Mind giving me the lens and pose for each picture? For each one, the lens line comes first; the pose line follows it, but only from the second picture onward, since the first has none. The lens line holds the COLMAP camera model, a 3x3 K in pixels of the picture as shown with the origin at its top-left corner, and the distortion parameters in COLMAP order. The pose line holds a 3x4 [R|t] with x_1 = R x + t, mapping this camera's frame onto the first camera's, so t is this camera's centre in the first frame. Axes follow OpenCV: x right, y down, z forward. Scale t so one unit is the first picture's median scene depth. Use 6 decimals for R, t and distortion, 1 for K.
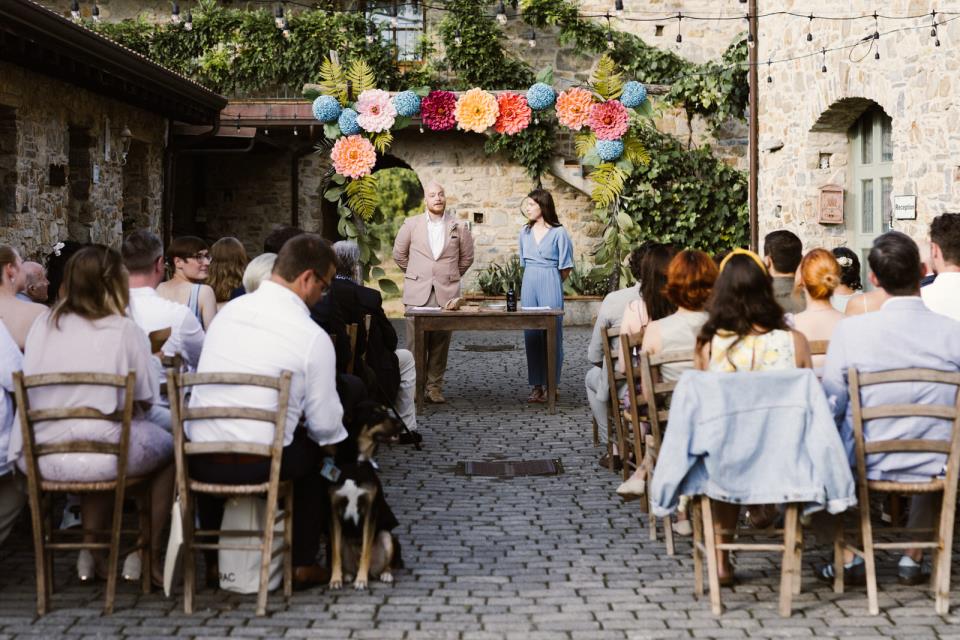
lens RADIAL K [[1966.1, 0, 475.6], [0, 1966.1, 222.9], [0, 0, 1]] dist [0.022906, -0.007107]
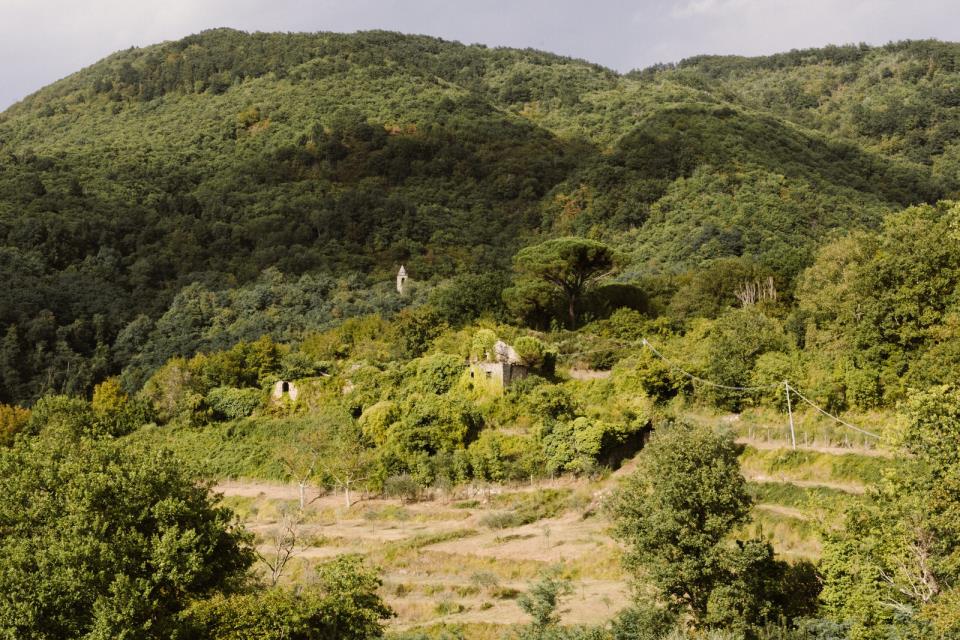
lens RADIAL K [[1017.8, 0, 480.0], [0, 1017.8, 320.0], [0, 0, 1]] dist [0.008620, -0.000930]
pose [[0.999868, -0.008745, -0.013723, -0.079882], [0.008165, 0.999094, -0.041770, -0.181960], [0.014076, 0.041653, 0.999033, 1.867743]]
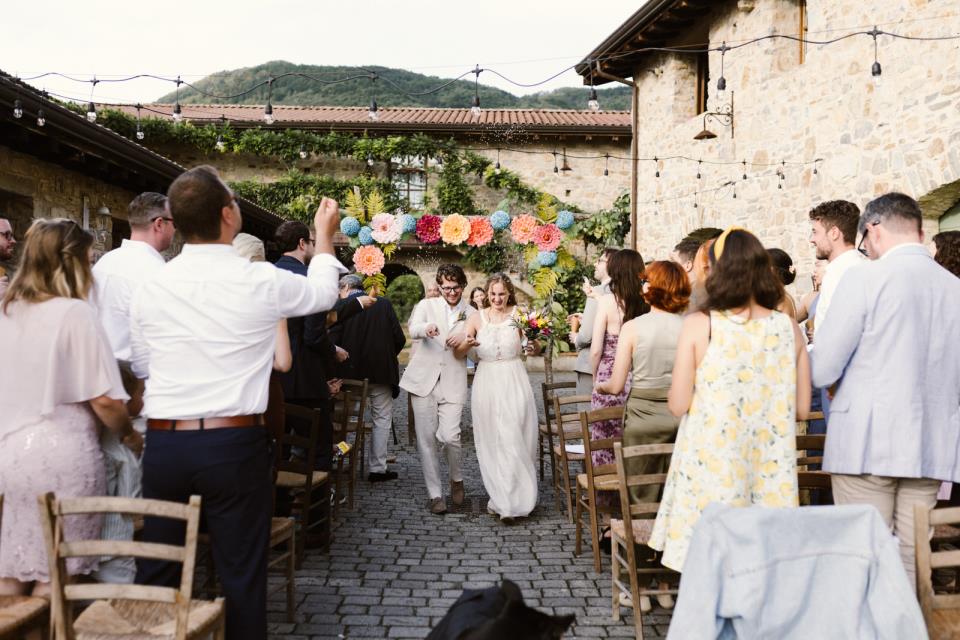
lens RADIAL K [[963.9, 0, 480.0], [0, 963.9, 320.0], [0, 0, 1]] dist [0.003688, 0.001844]
pose [[0.999622, 0.014578, 0.023299, 0.002634], [-0.014882, 0.999805, 0.012962, -0.000438], [-0.023106, -0.013304, 0.999645, 0.253218]]
